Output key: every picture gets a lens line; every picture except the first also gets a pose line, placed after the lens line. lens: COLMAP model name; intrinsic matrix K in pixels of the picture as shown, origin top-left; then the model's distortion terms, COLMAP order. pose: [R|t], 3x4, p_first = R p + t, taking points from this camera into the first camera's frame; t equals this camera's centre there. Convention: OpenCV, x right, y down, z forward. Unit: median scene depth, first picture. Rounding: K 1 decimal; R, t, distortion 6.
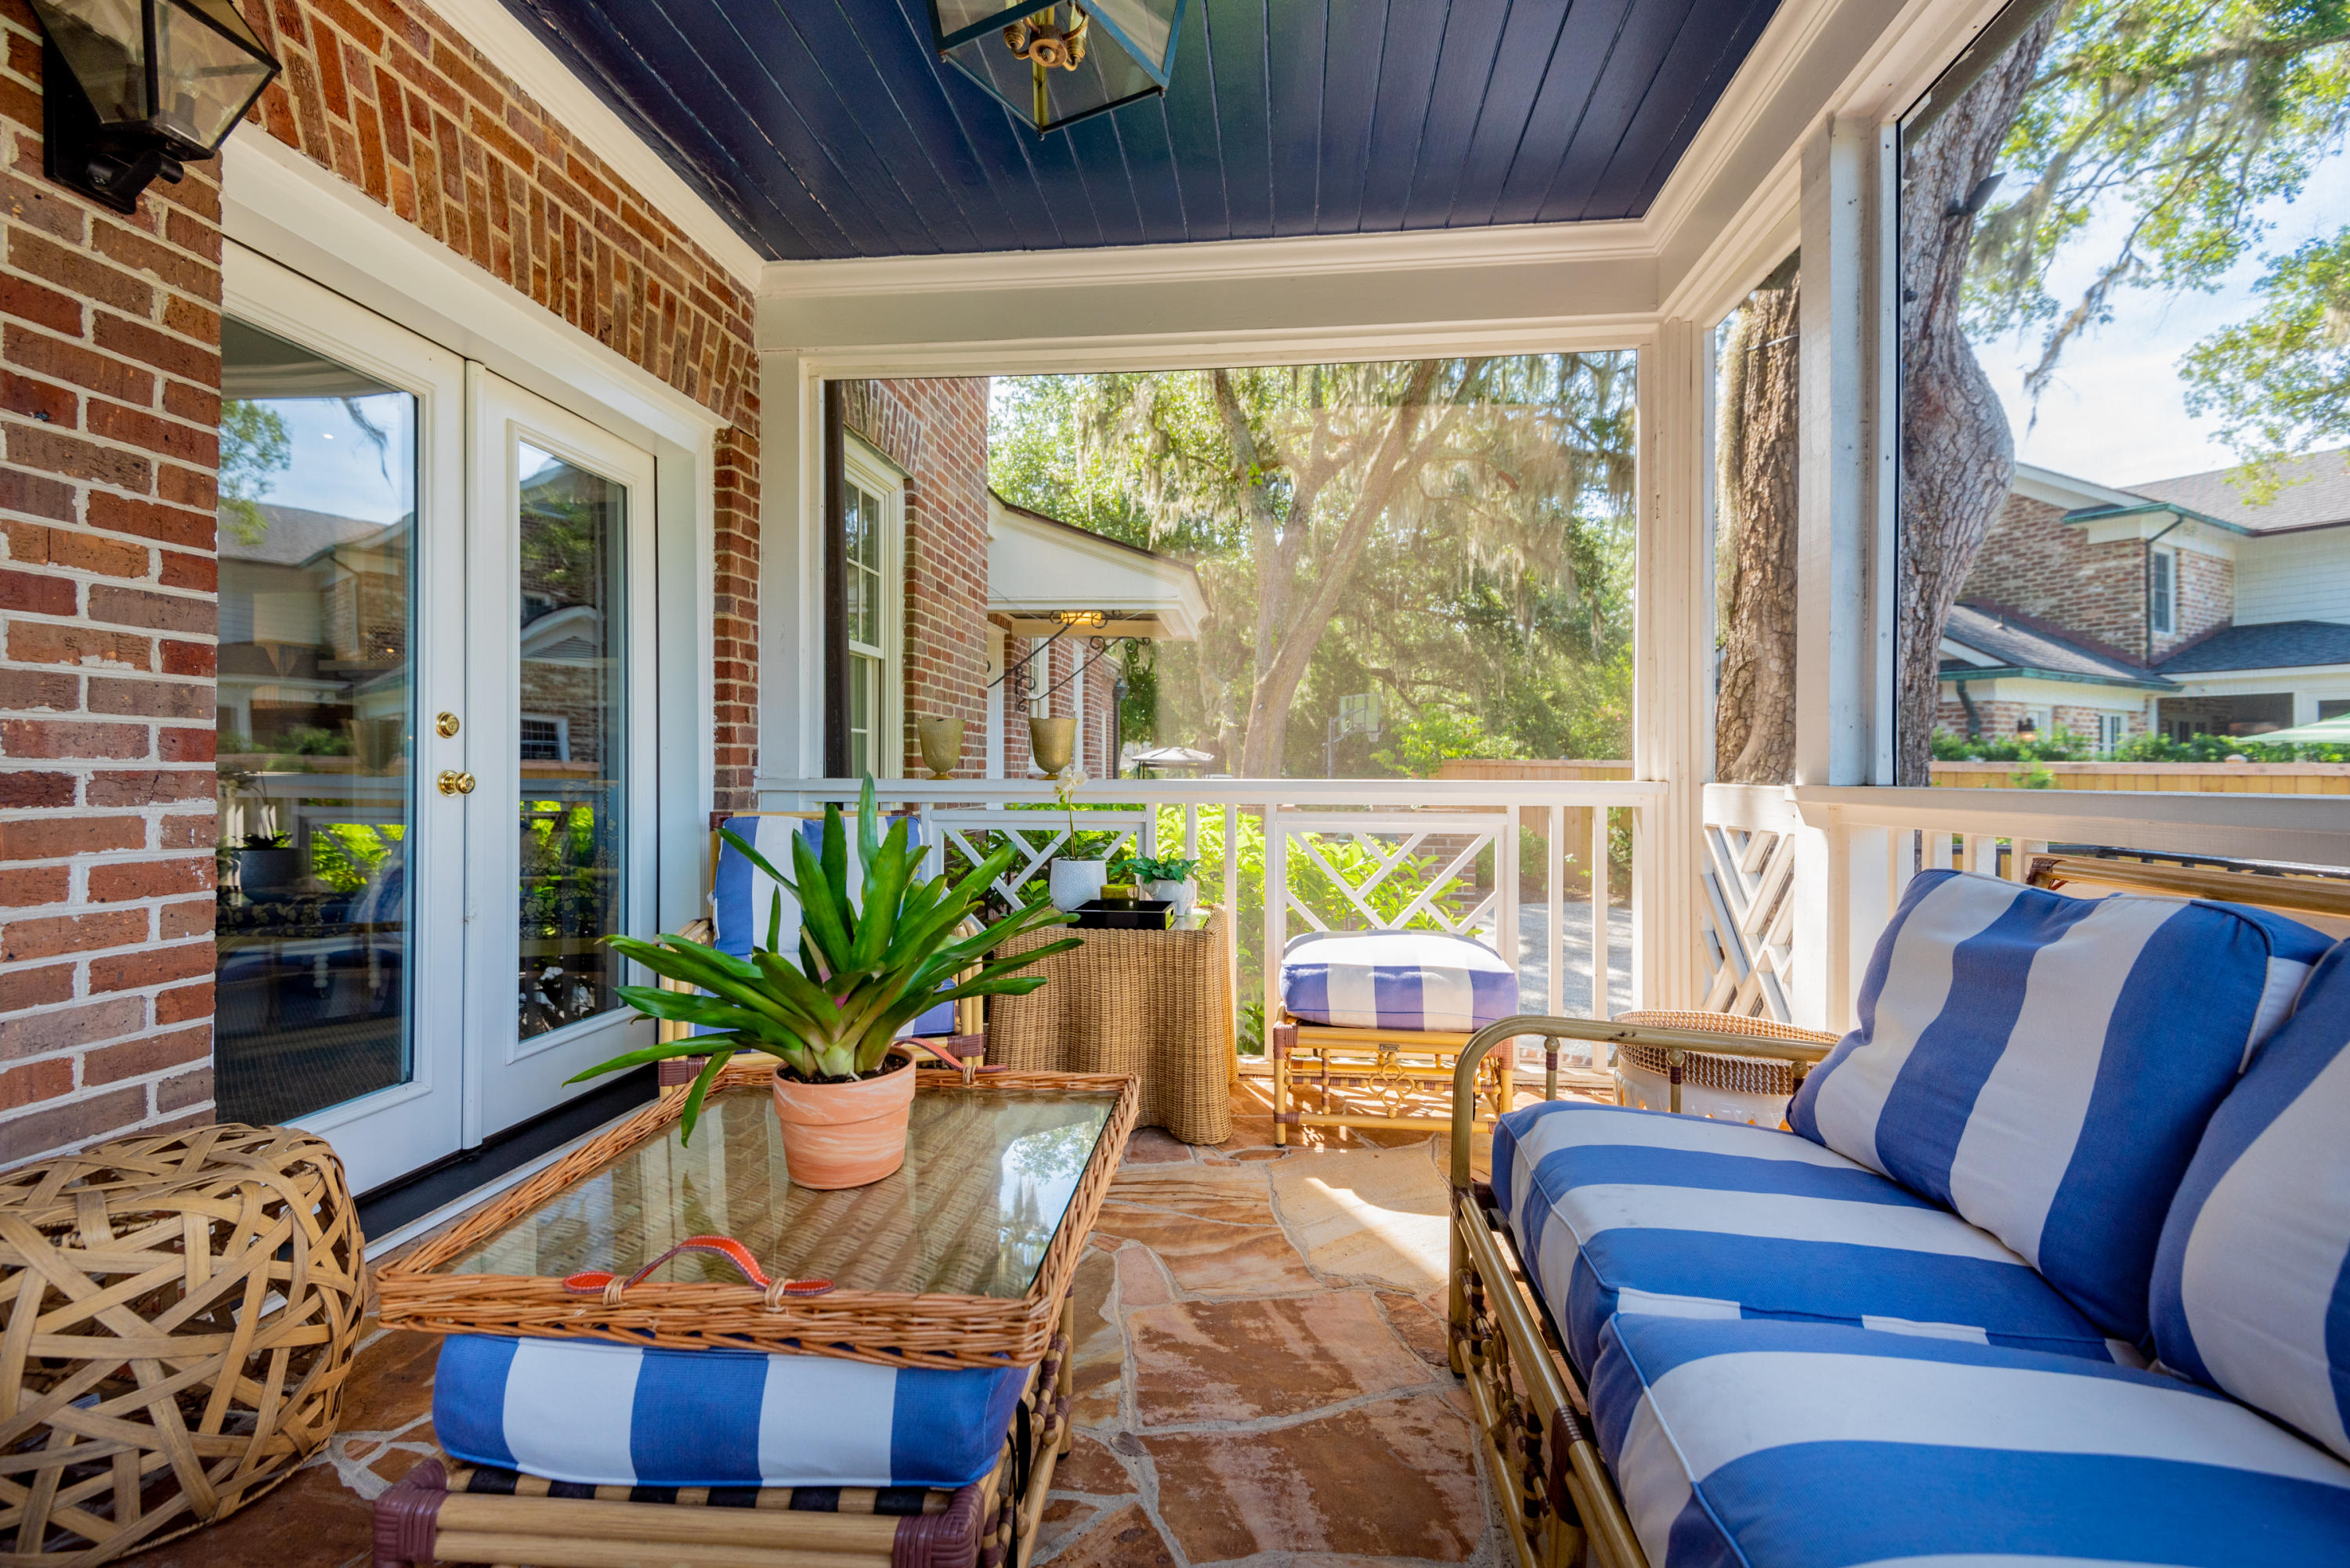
lens RADIAL K [[1073.6, 0, 1169.6], [0, 1073.6, 775.6], [0, 0, 1]] dist [0.012717, -0.001375]
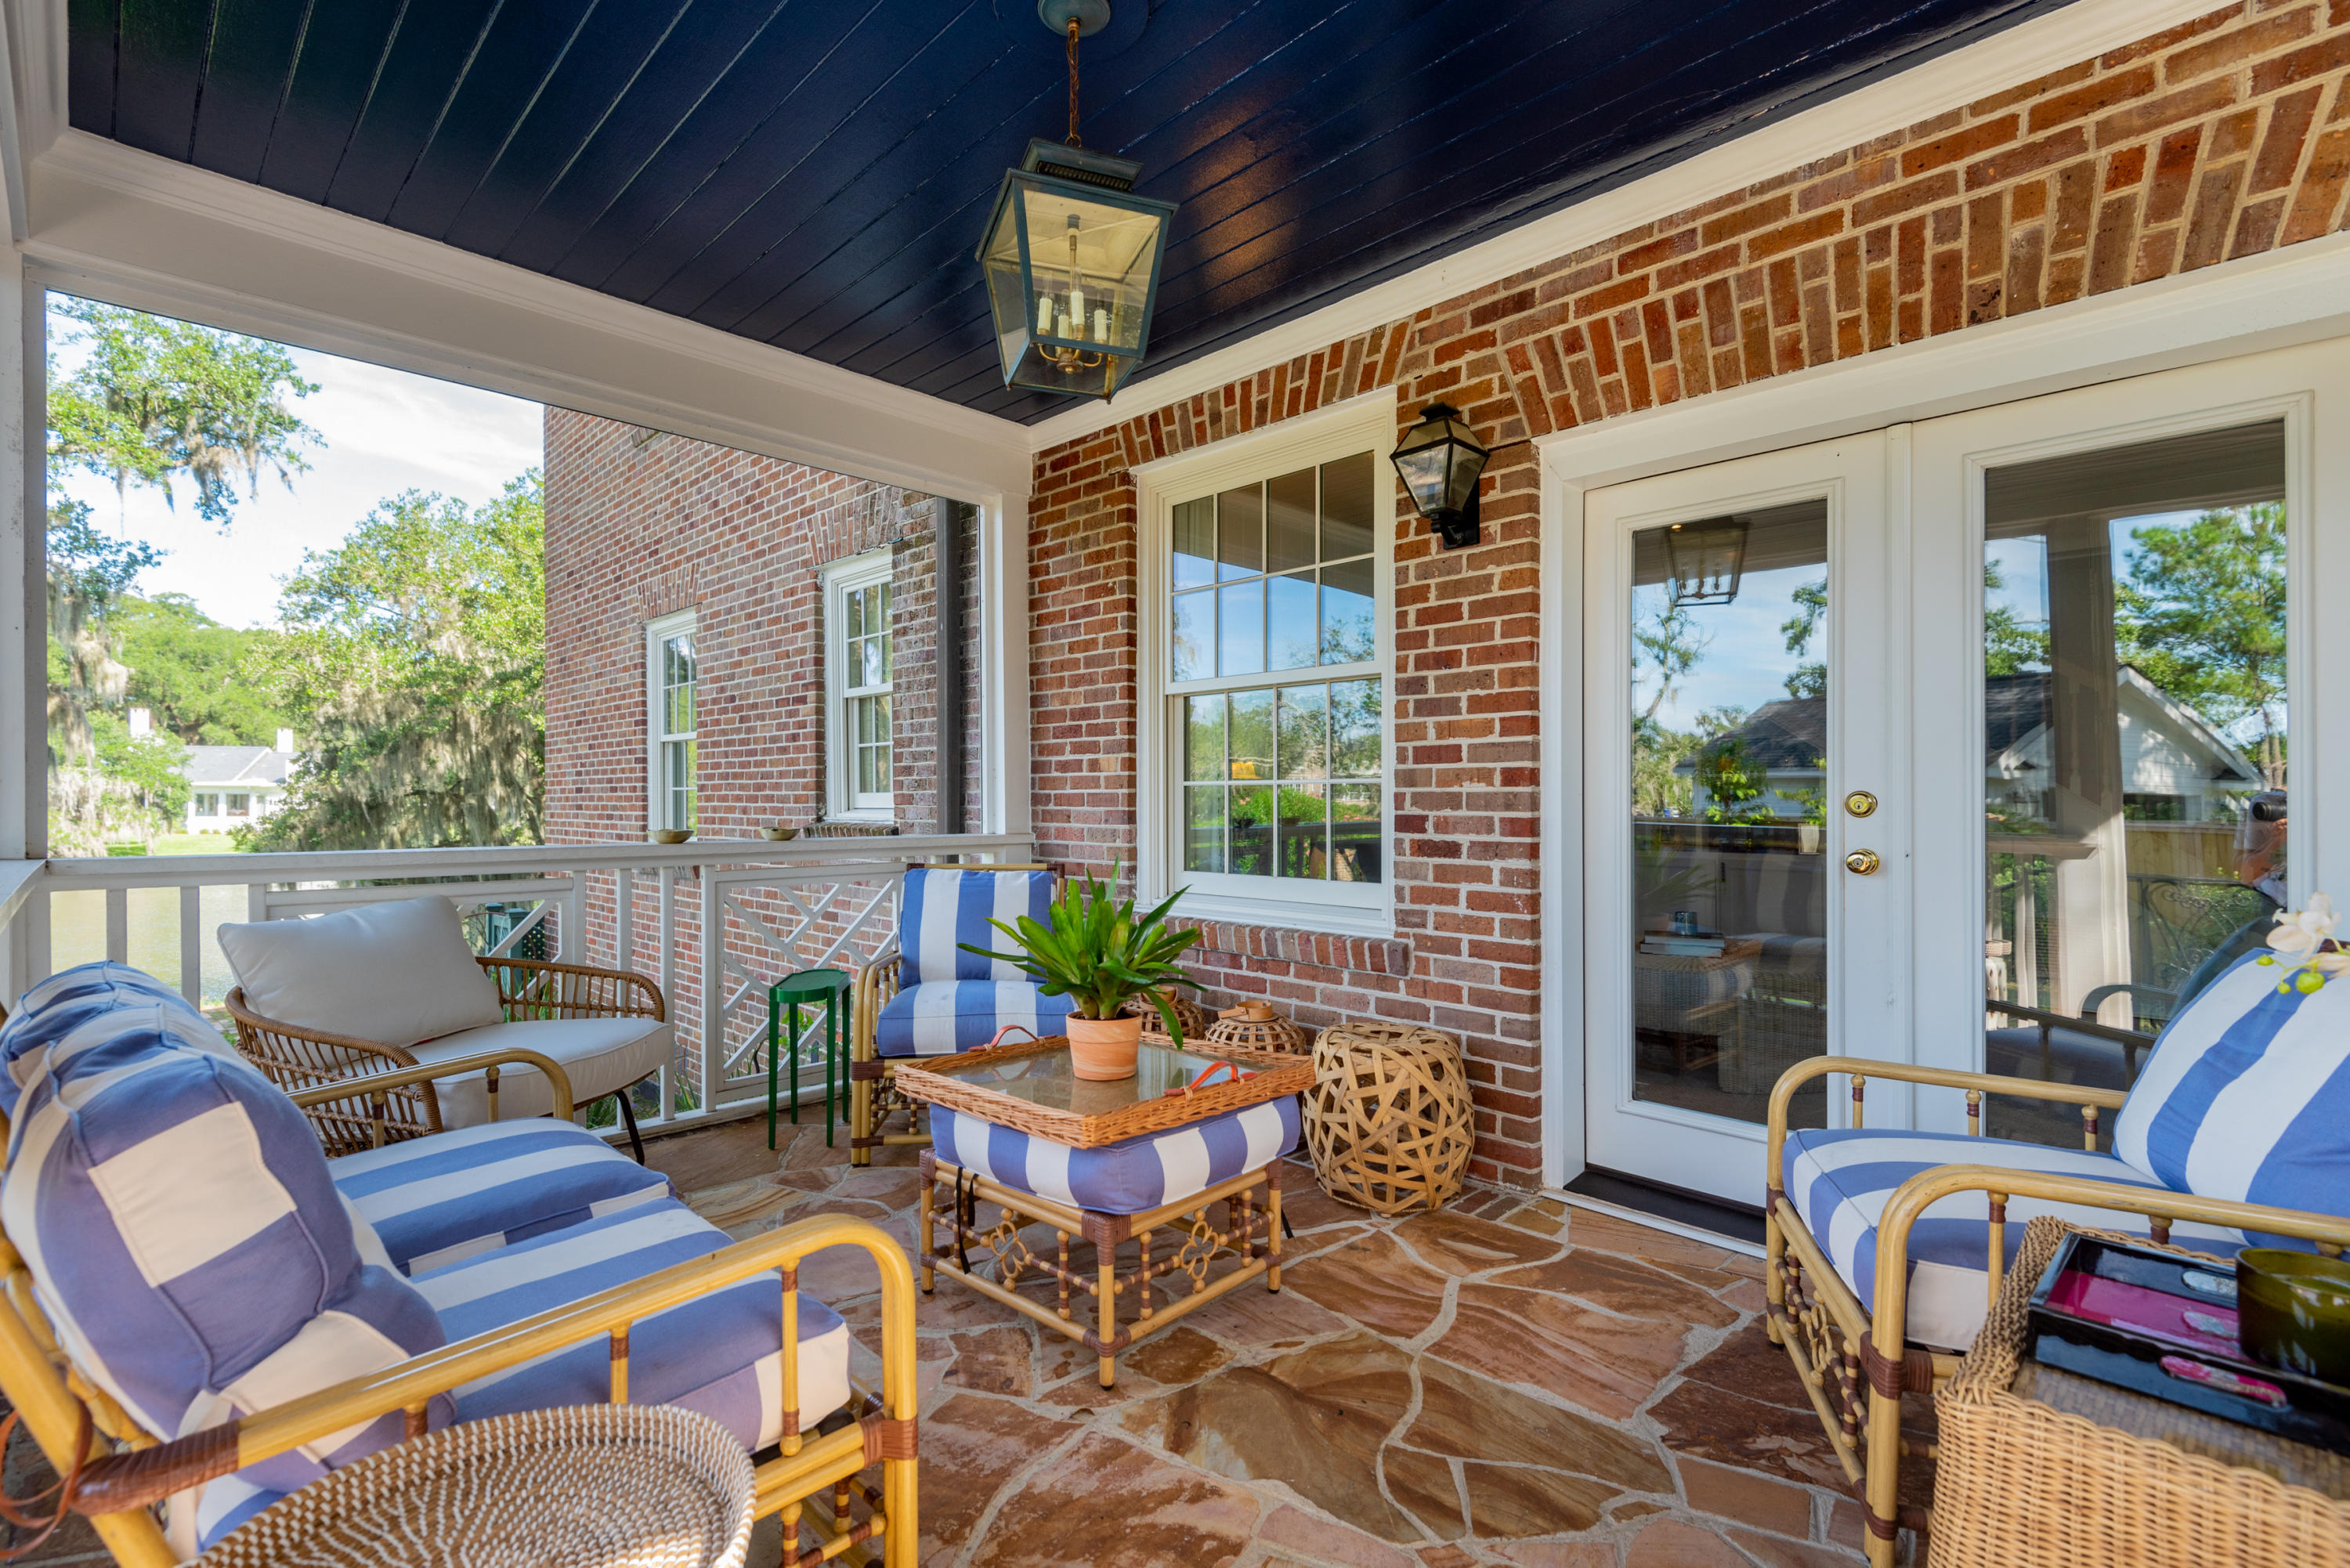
lens RADIAL K [[1073.6, 0, 1169.3], [0, 1073.6, 788.4], [0, 0, 1]] dist [0.012717, -0.001375]
pose [[-0.626848, -0.003519, -0.779134, 0.793680], [0.001119, 0.999985, -0.005417, -0.084429], [0.779141, -0.004267, -0.626835, 1.708232]]
